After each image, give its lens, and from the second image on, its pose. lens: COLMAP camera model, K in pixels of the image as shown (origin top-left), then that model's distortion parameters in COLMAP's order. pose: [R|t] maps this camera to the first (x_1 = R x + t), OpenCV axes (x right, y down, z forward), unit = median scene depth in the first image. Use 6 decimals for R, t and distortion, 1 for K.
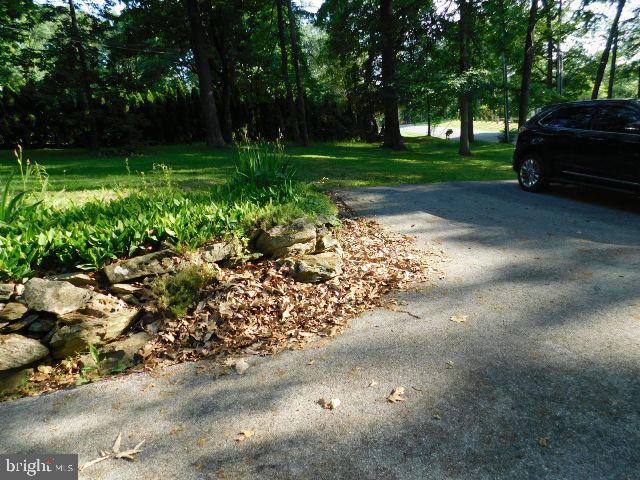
lens RADIAL K [[420.7, 0, 320.0], [0, 420.7, 240.0], [0, 0, 1]] dist [-0.075659, 0.059986]
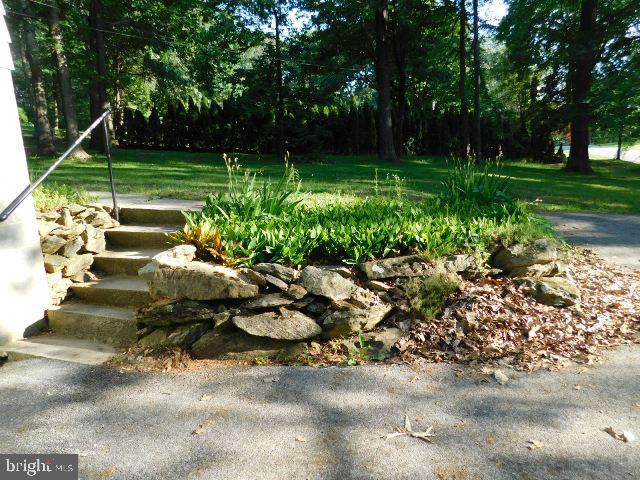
lens RADIAL K [[420.7, 0, 320.0], [0, 420.7, 240.0], [0, 0, 1]] dist [-0.075659, 0.059986]
pose [[0.937412, 0.107959, -0.331063, -0.253622], [-0.118230, 0.992926, -0.010979, 0.026482], [0.327536, 0.049433, 0.943545, -0.102240]]
